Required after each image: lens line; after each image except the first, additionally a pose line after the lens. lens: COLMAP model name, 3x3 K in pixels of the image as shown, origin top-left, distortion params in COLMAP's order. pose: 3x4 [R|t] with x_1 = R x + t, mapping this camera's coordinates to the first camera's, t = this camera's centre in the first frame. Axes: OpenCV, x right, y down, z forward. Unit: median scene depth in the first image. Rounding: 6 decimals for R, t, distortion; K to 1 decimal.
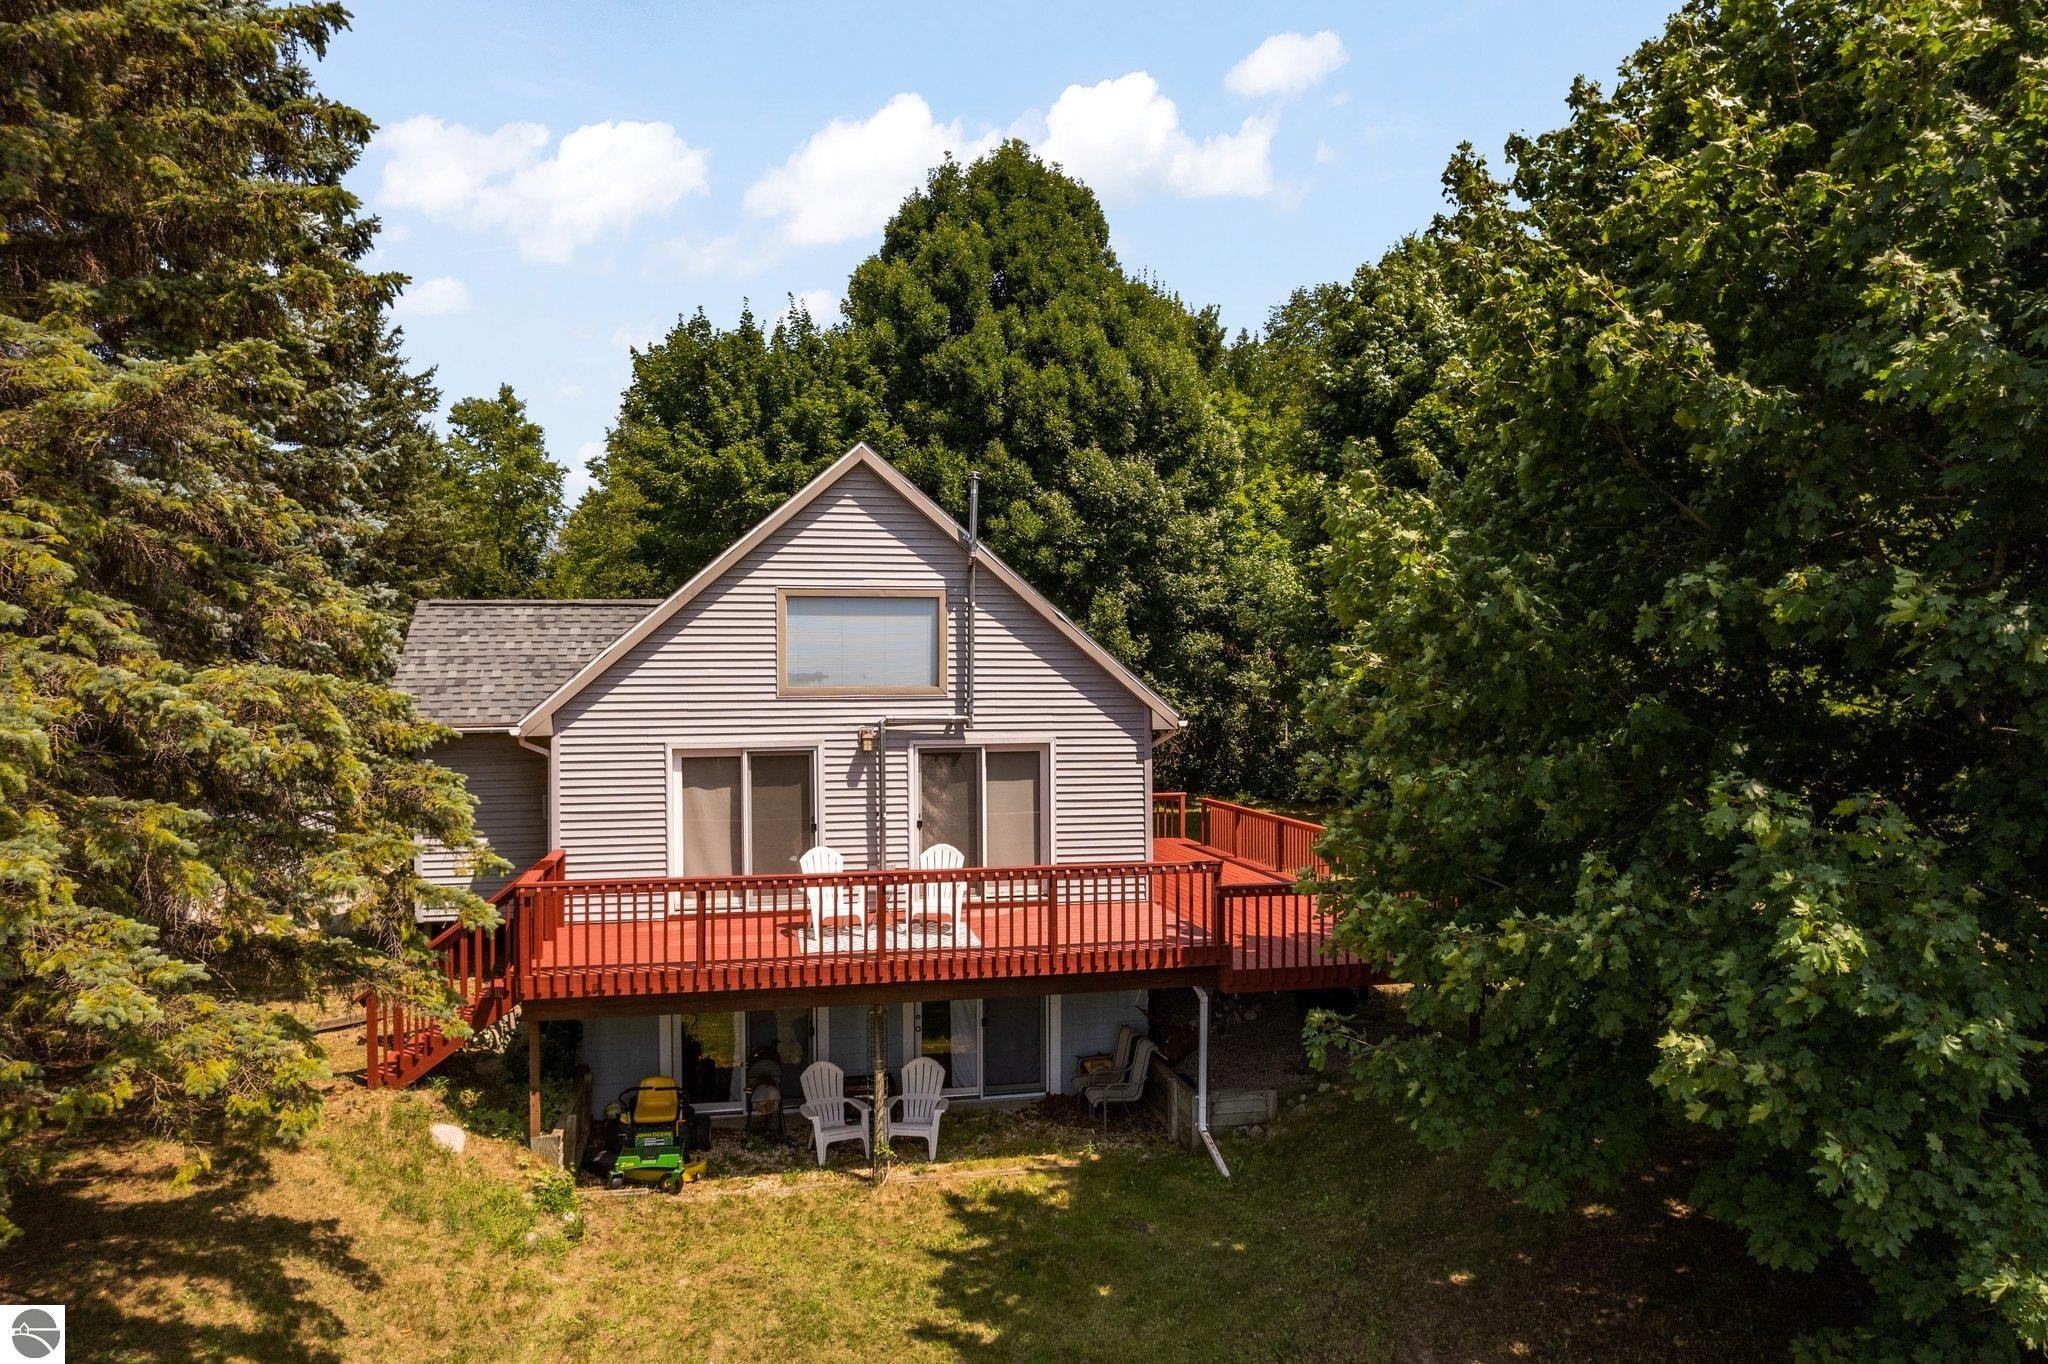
lens RADIAL K [[1298.9, 0, 981.1], [0, 1298.9, 714.7], [0, 0, 1]] dist [-0.046439, 0.033641]
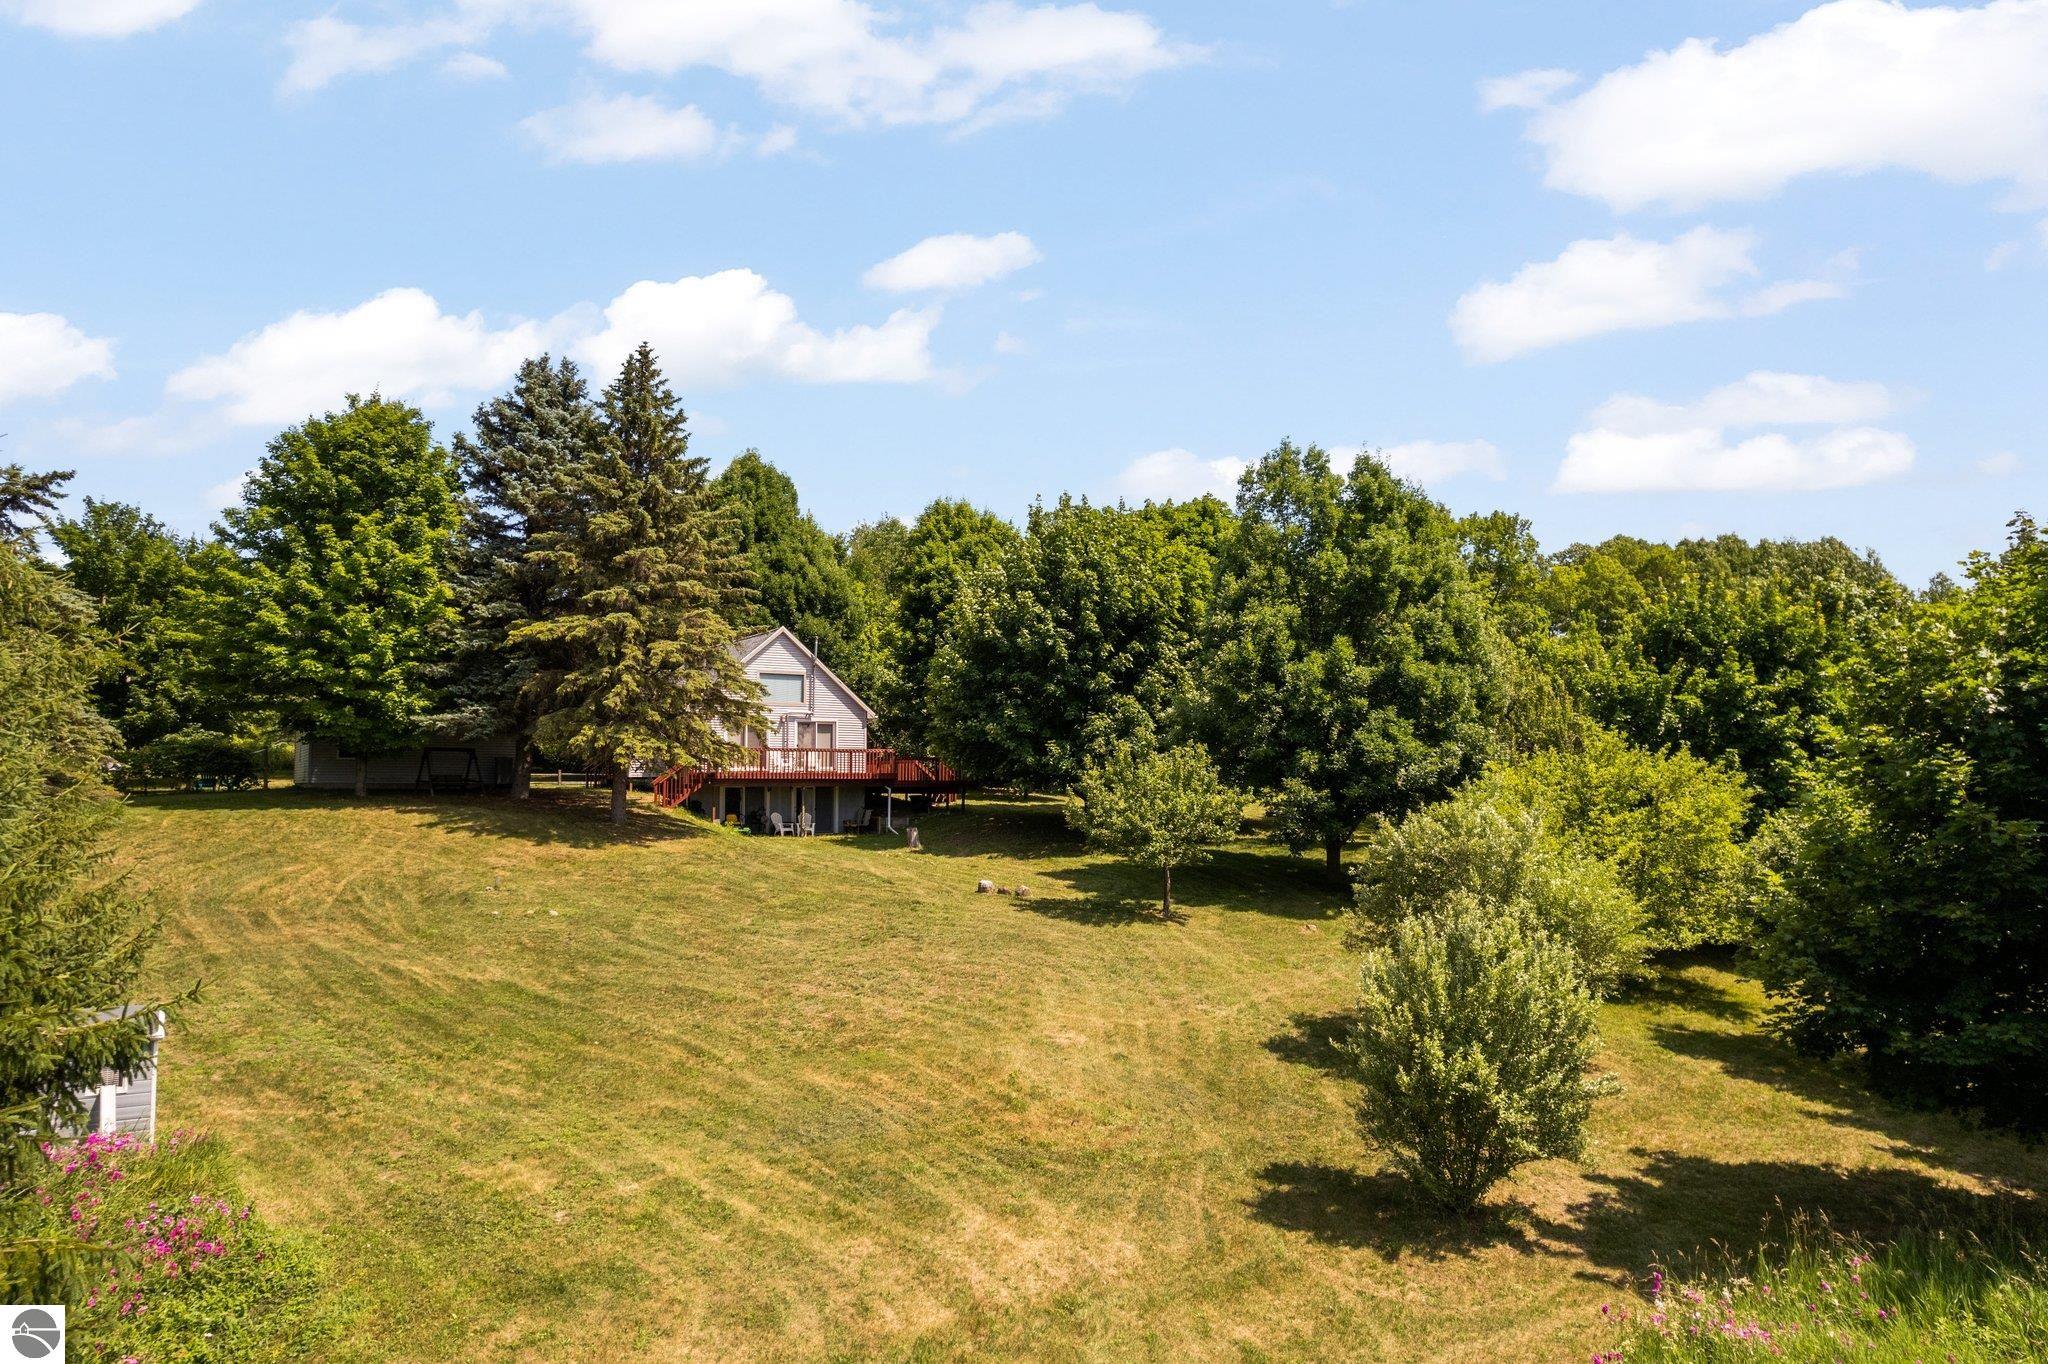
lens RADIAL K [[1298.9, 0, 981.1], [0, 1298.9, 714.7], [0, 0, 1]] dist [-0.046439, 0.033641]
pose [[0.936900, 0.024959, 0.348706, -0.737407], [0.002157, 0.997017, -0.077157, 0.256028], [-0.349591, 0.073041, 0.934051, -2.136373]]
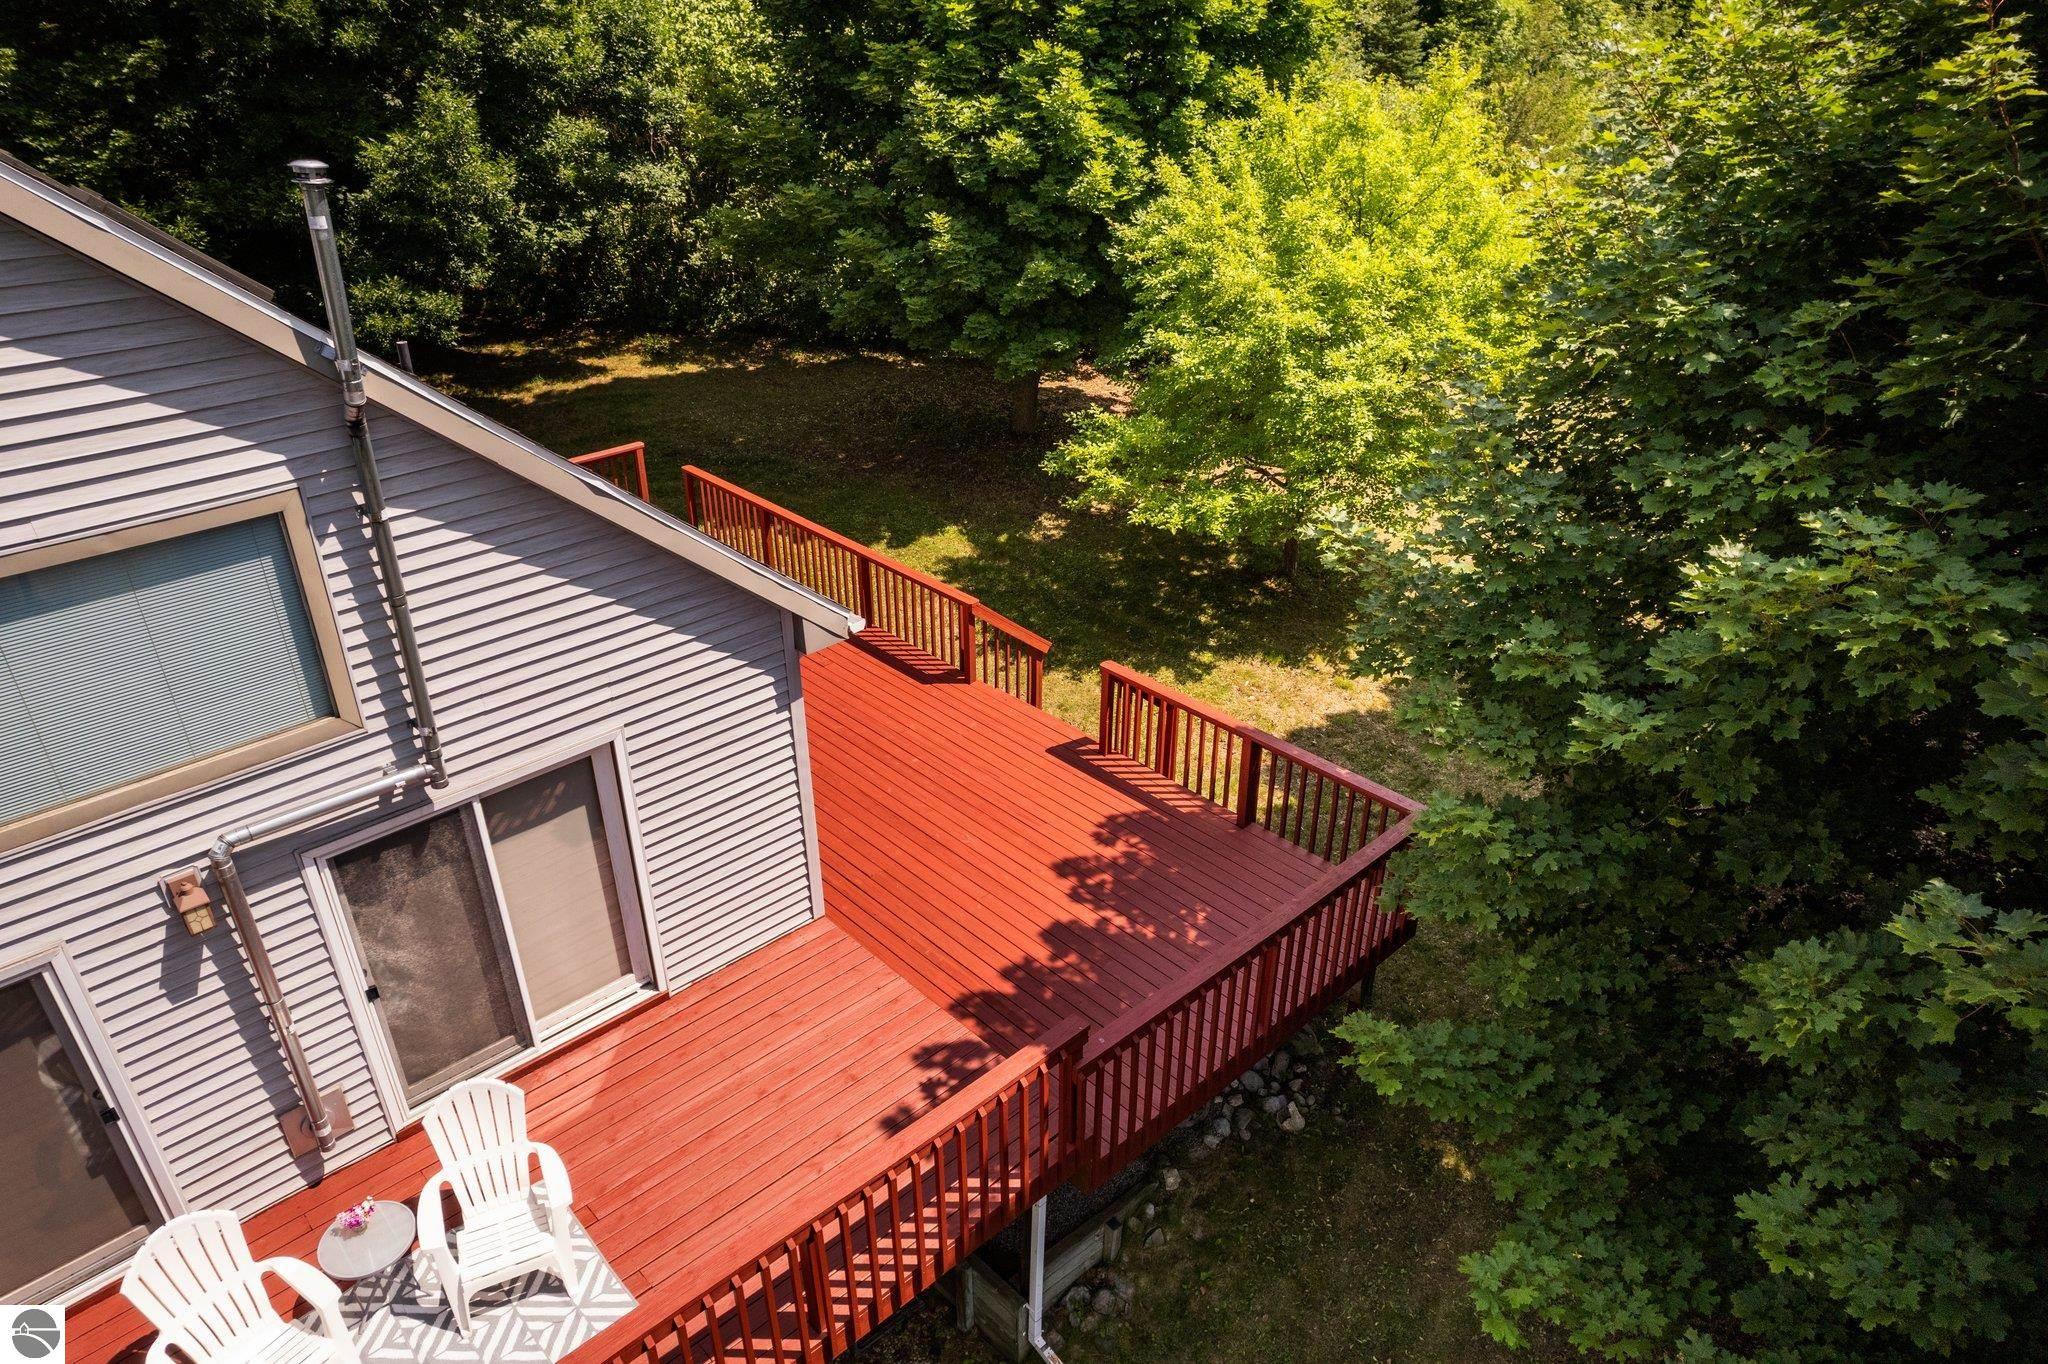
lens RADIAL K [[1298.9, 0, 981.1], [0, 1298.9, 714.7], [0, 0, 1]] dist [-0.046439, 0.033641]
pose [[0.848949, -0.267753, 0.455625, -0.045444], [0.011928, 0.871639, 0.490003, -0.216425], [-0.528340, -0.410553, 0.743171, 0.598153]]
